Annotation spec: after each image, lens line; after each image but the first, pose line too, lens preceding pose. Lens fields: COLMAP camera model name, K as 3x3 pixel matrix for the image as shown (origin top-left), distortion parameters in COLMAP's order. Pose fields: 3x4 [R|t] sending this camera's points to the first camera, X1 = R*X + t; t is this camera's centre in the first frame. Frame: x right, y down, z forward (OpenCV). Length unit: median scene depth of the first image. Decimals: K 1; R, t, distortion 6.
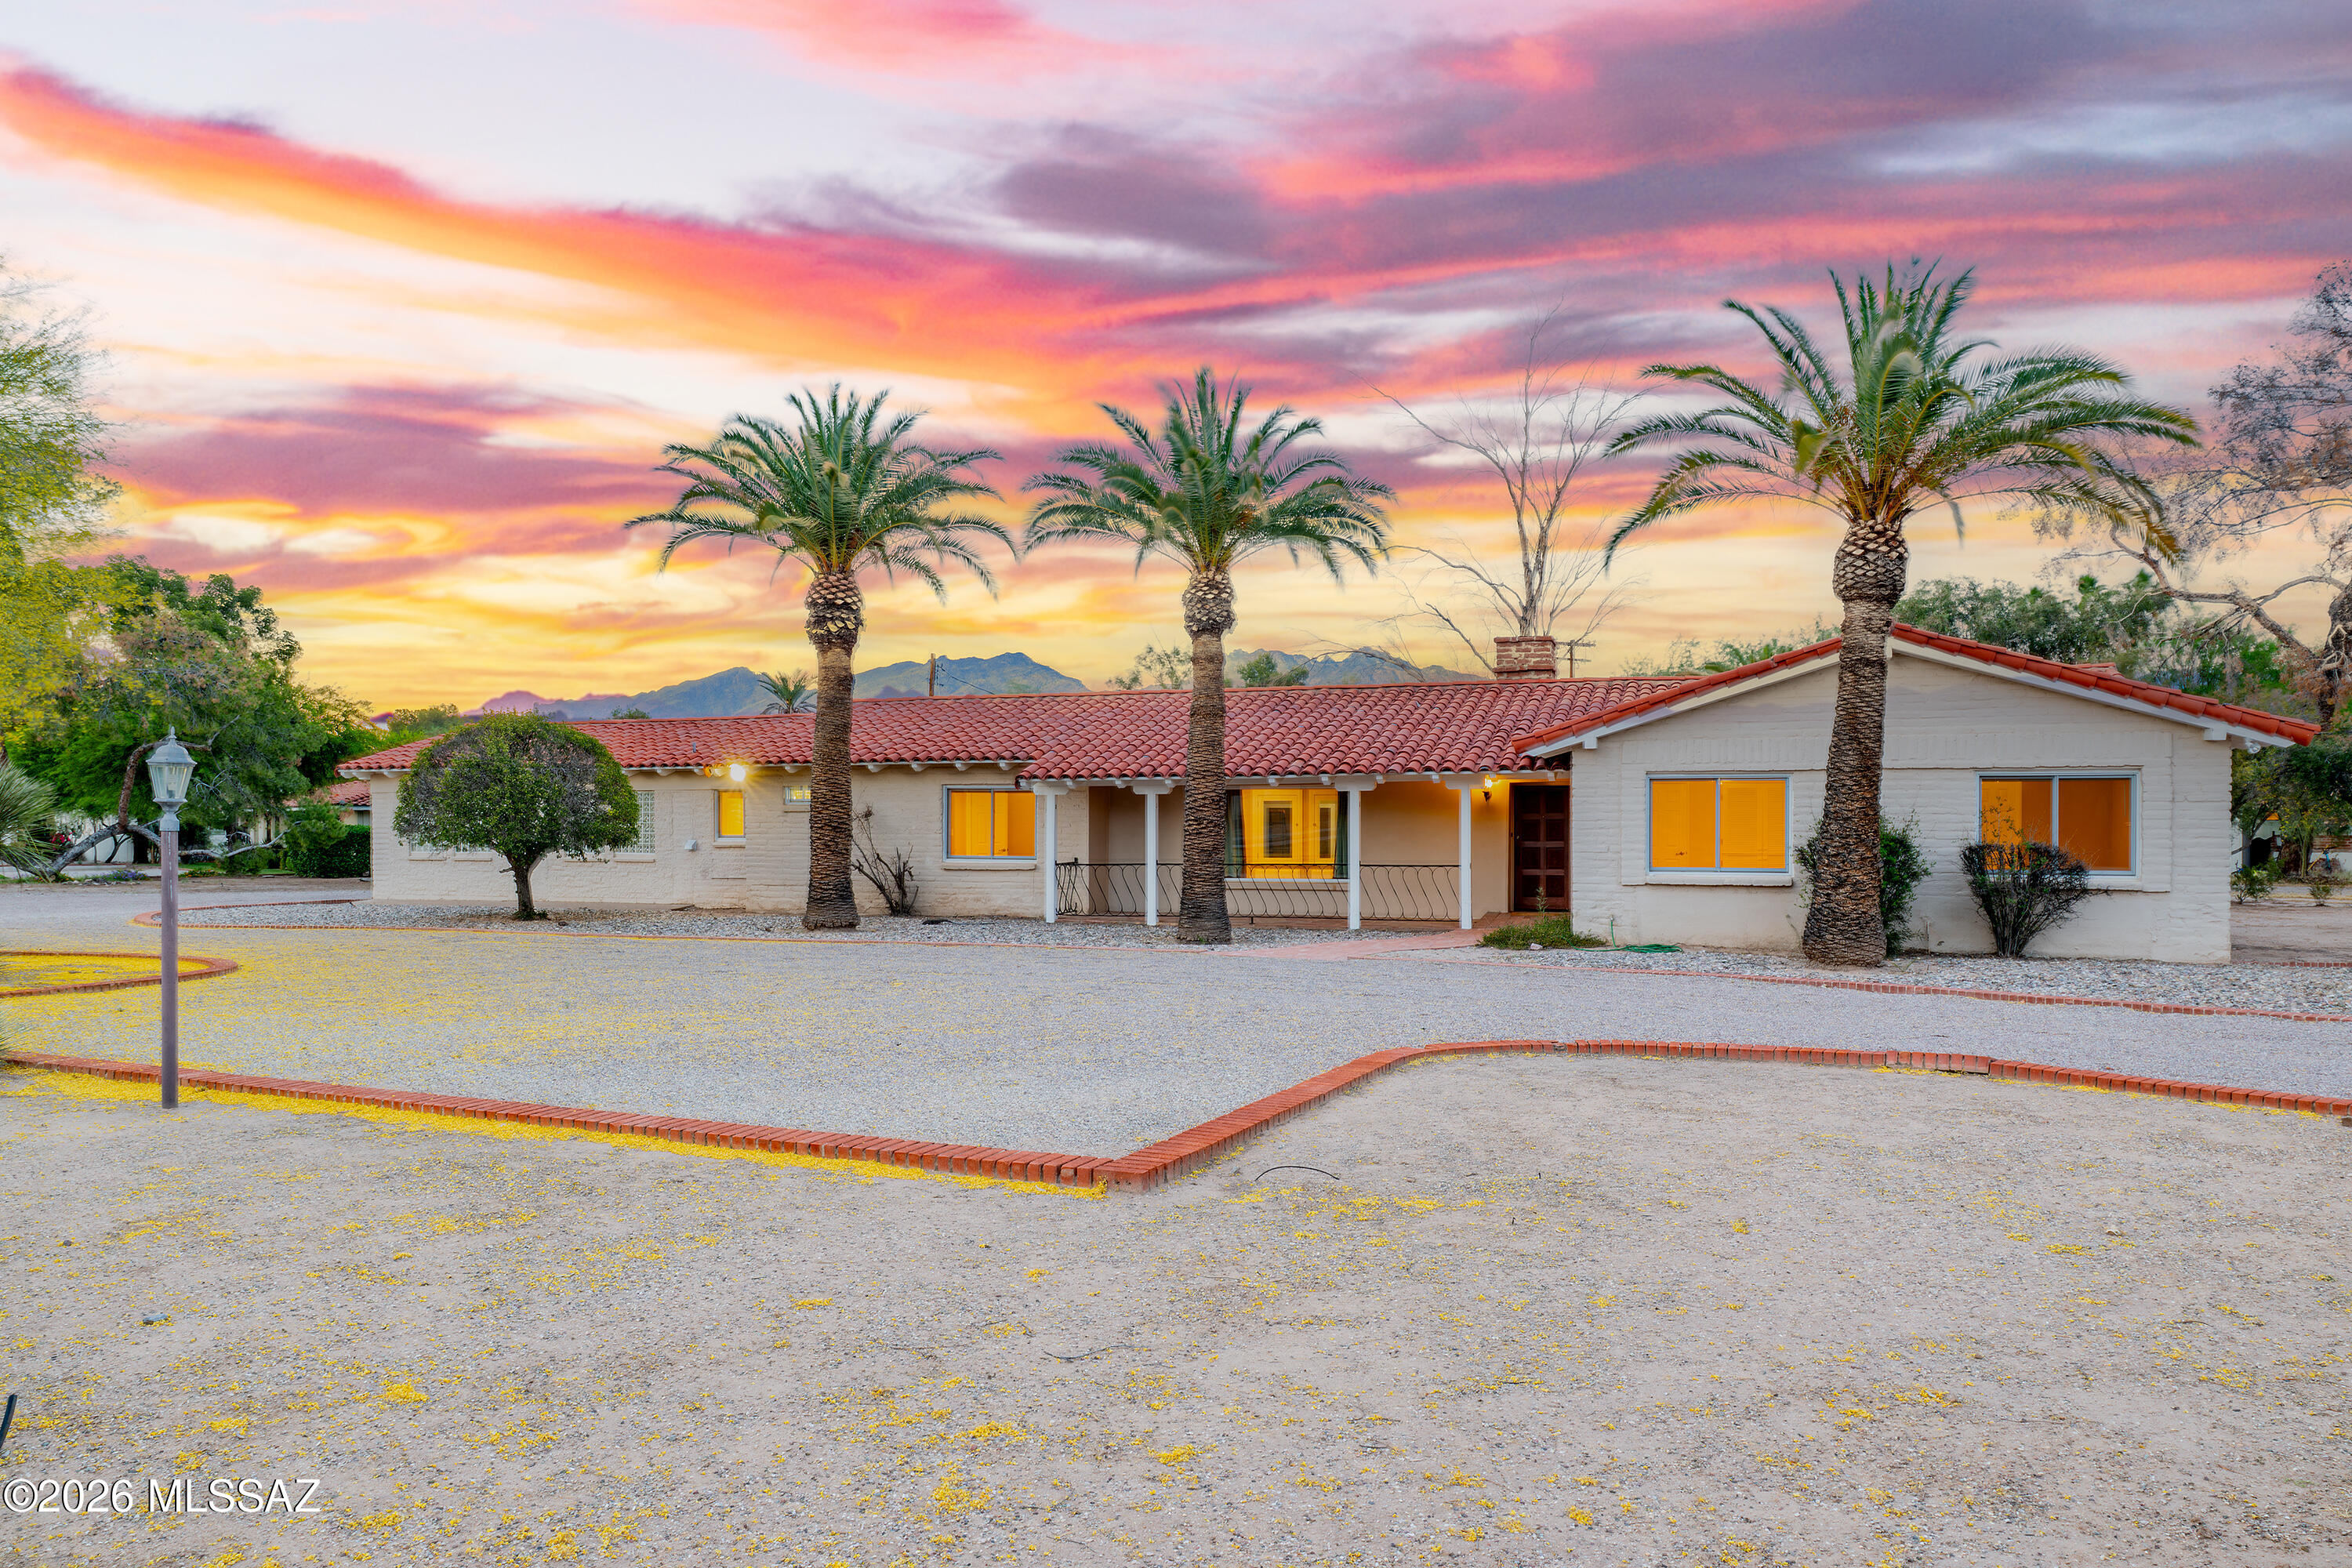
lens RADIAL K [[1642.5, 0, 1186.9], [0, 1642.5, 829.3], [0, 0, 1]] dist [0.013454, 0.000543]
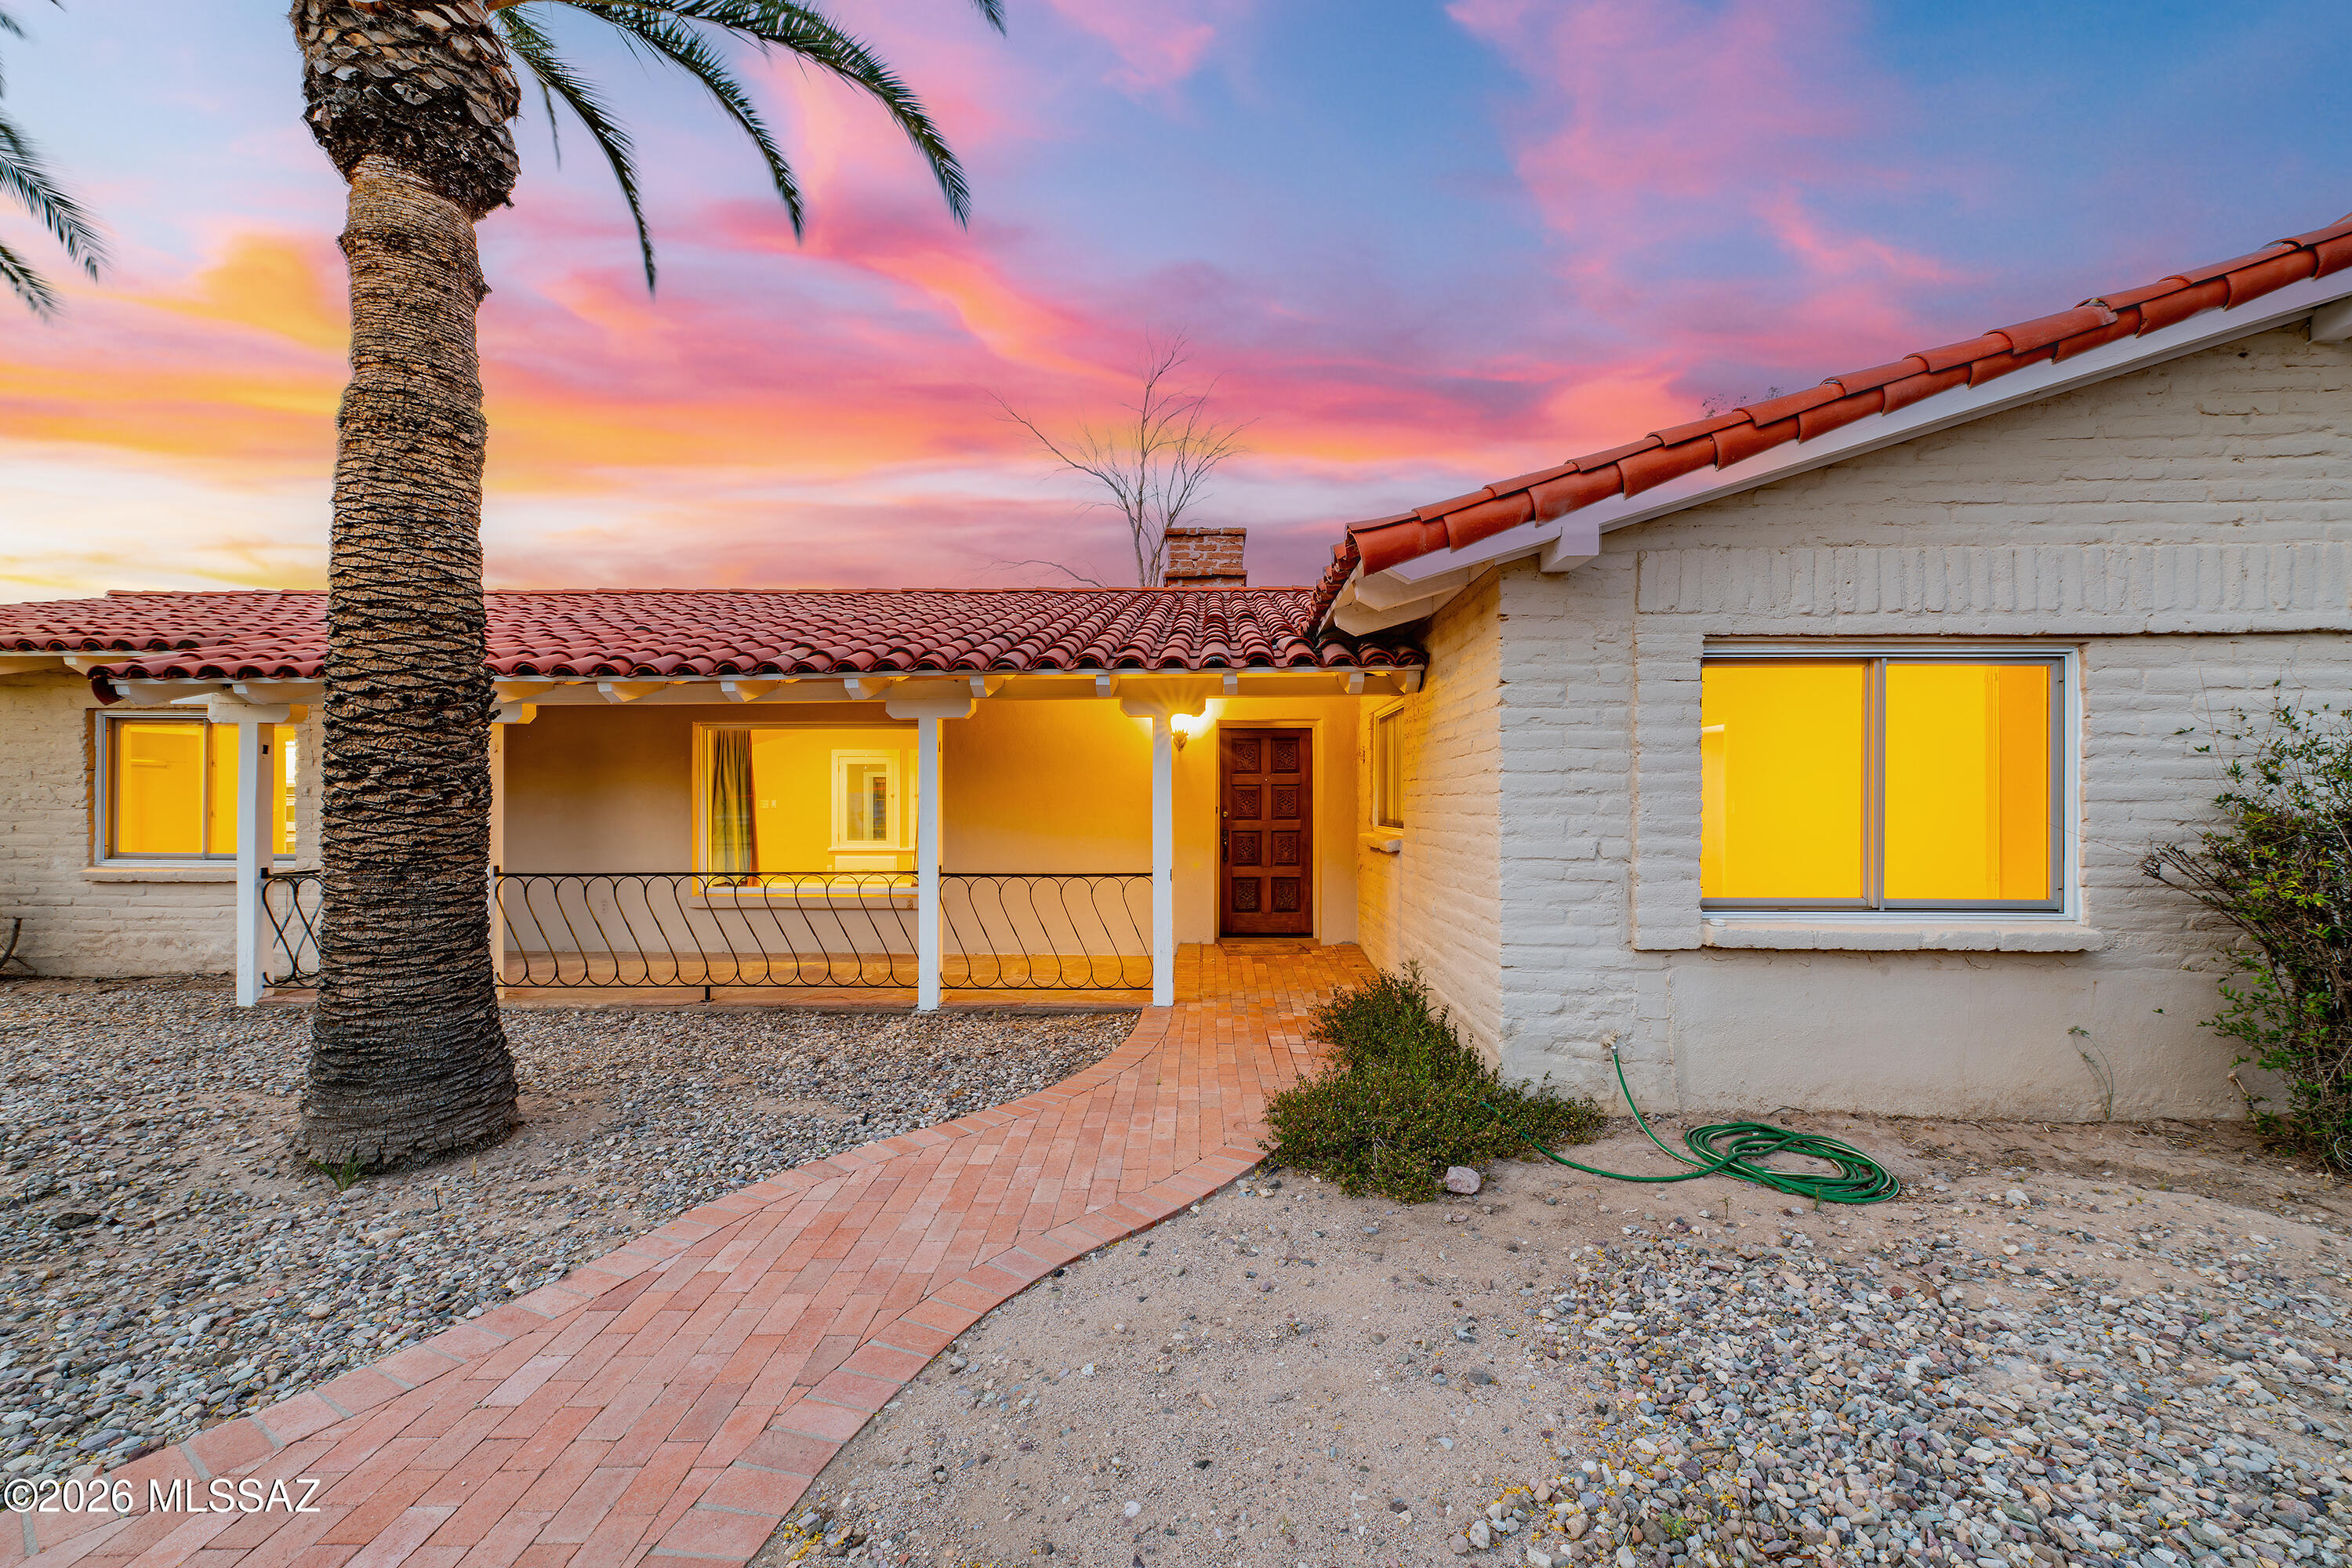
lens RADIAL K [[966.2, 0, 1182.4], [0, 966.2, 788.8], [0, 0, 1]] dist [0.006178, 0.000096]
pose [[0.961505, 0.004093, 0.274758, 0.105507], [0.000147, 0.999881, -0.015409, 0.001531], [-0.274789, 0.014856, 0.961390, 0.788091]]
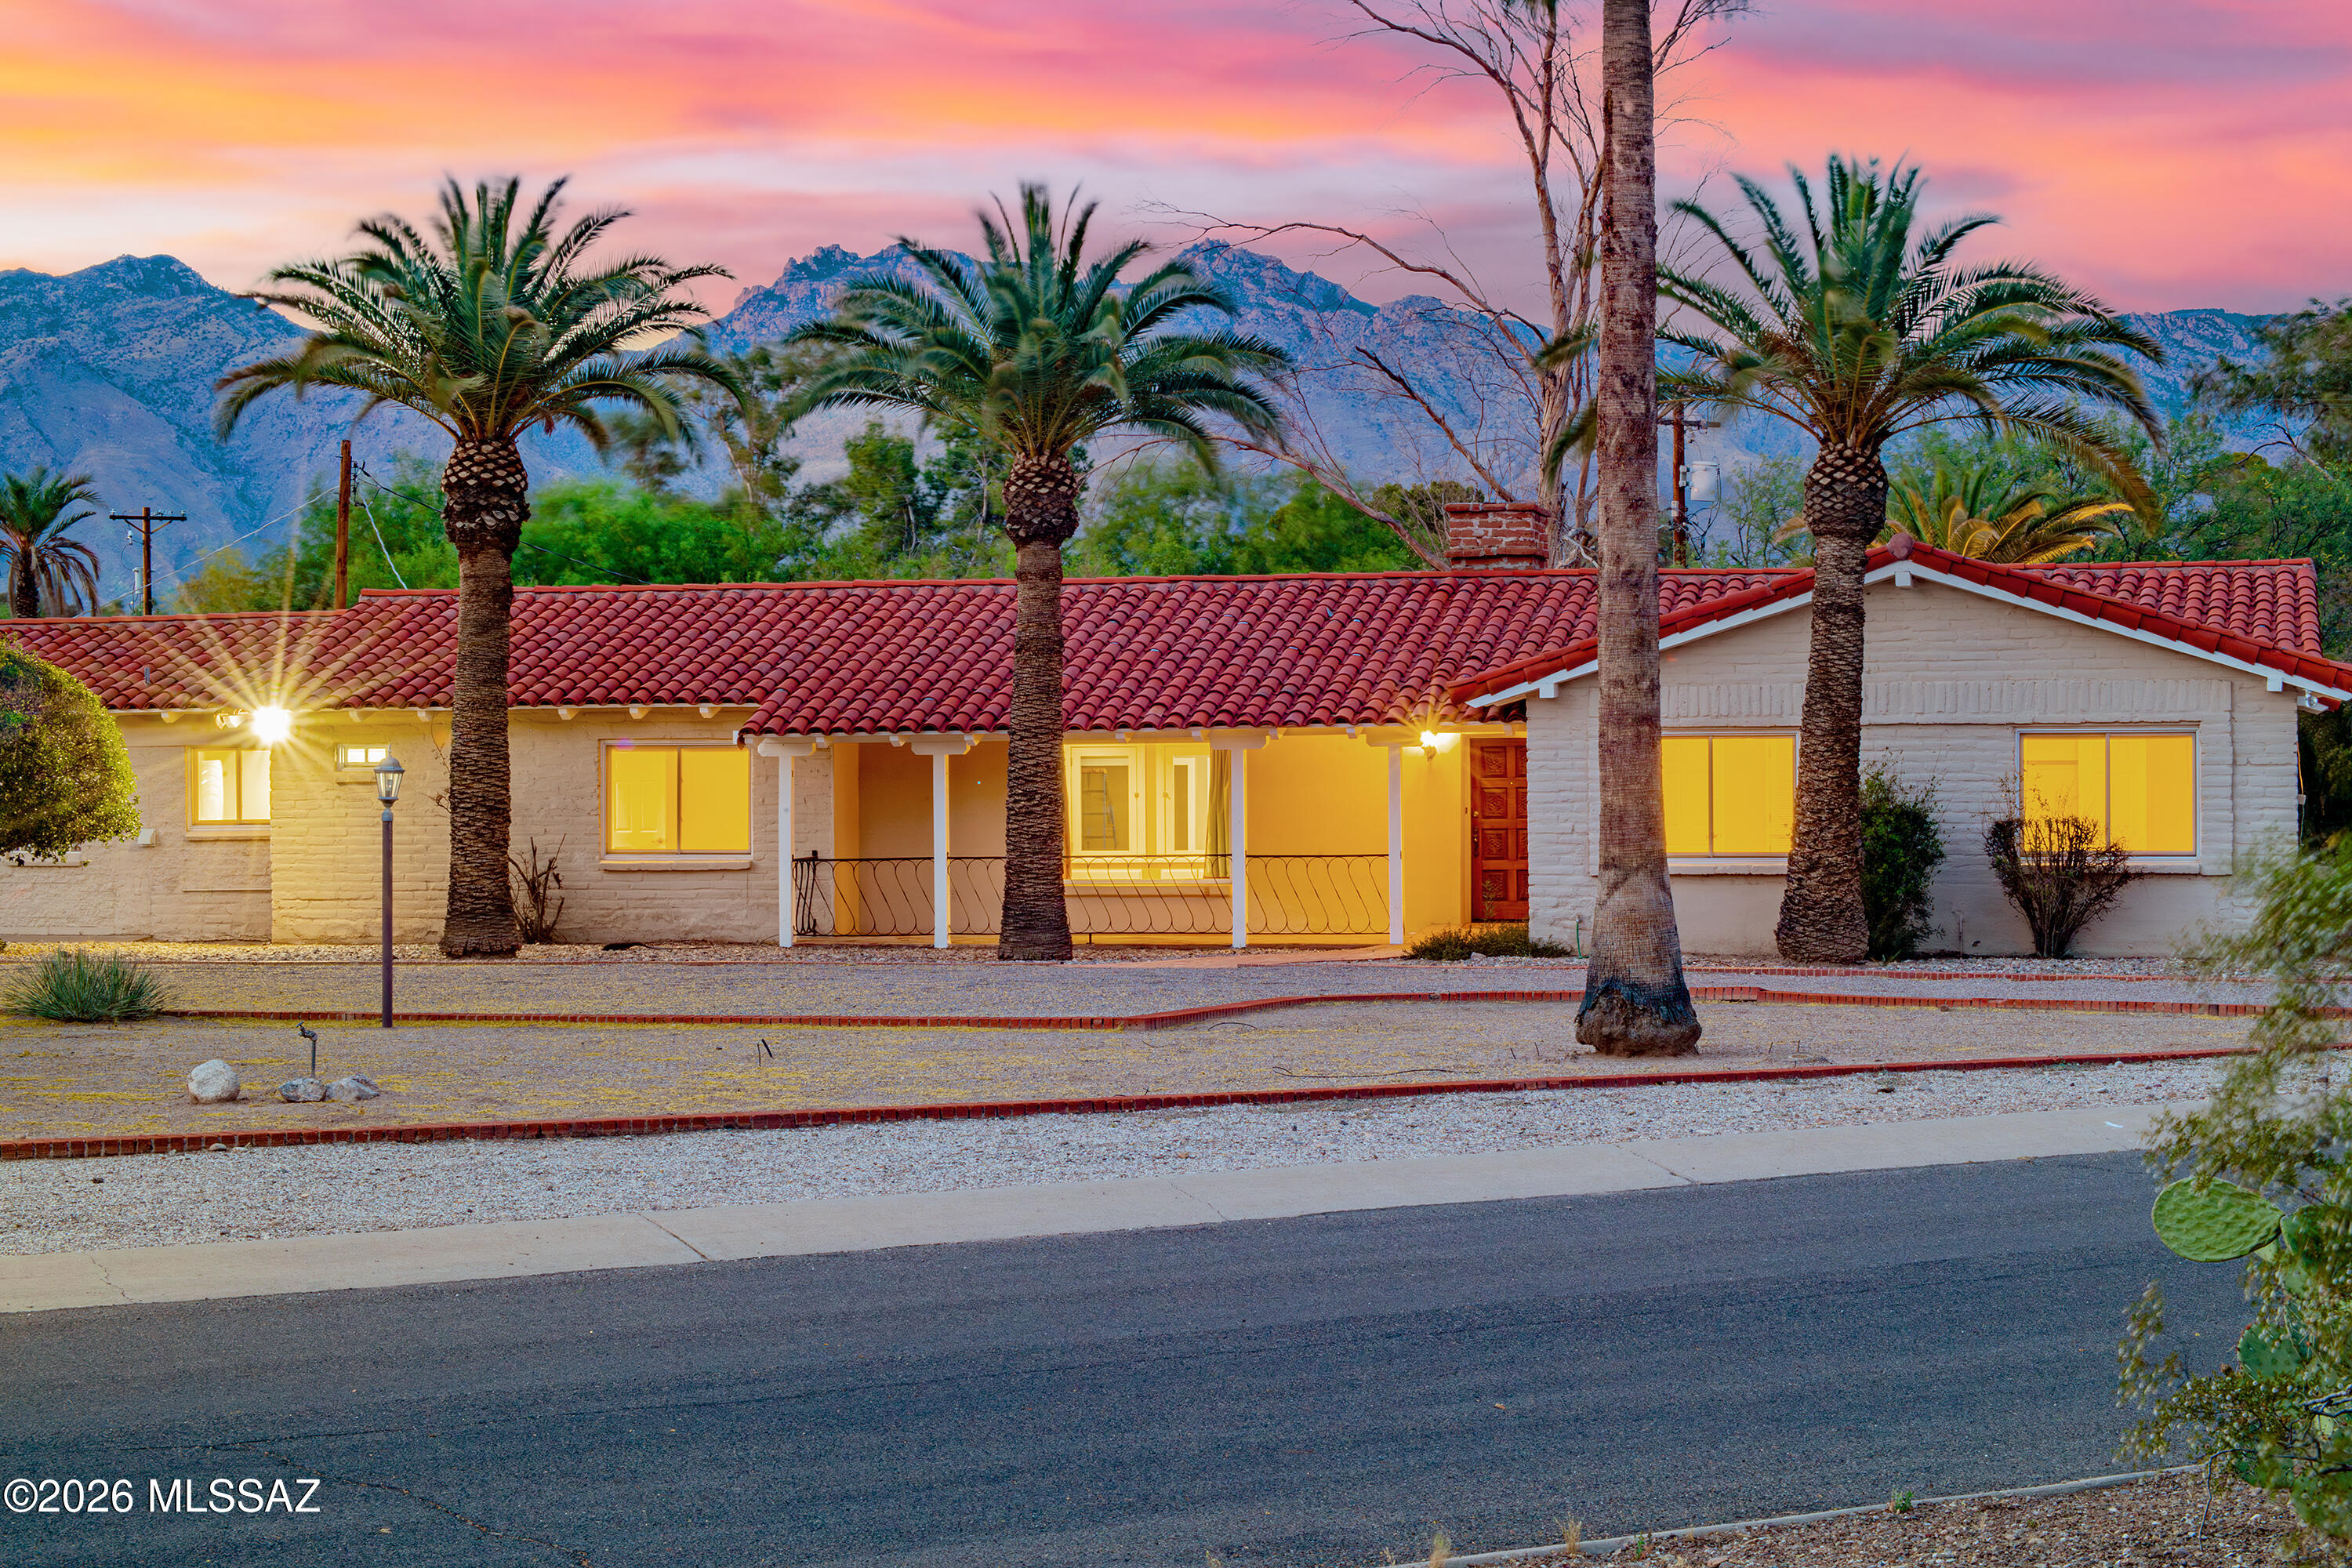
lens RADIAL K [[4883.2, 0, 1183.4], [0, 4883.2, 778.8], [0, 0, 1]] dist [0.330119, 0.000000]
pose [[0.994830, -0.008049, 0.101231, -0.145629], [0.008238, 0.999965, -0.001444, -0.009086], [-0.101215, 0.002271, 0.994862, -1.179656]]
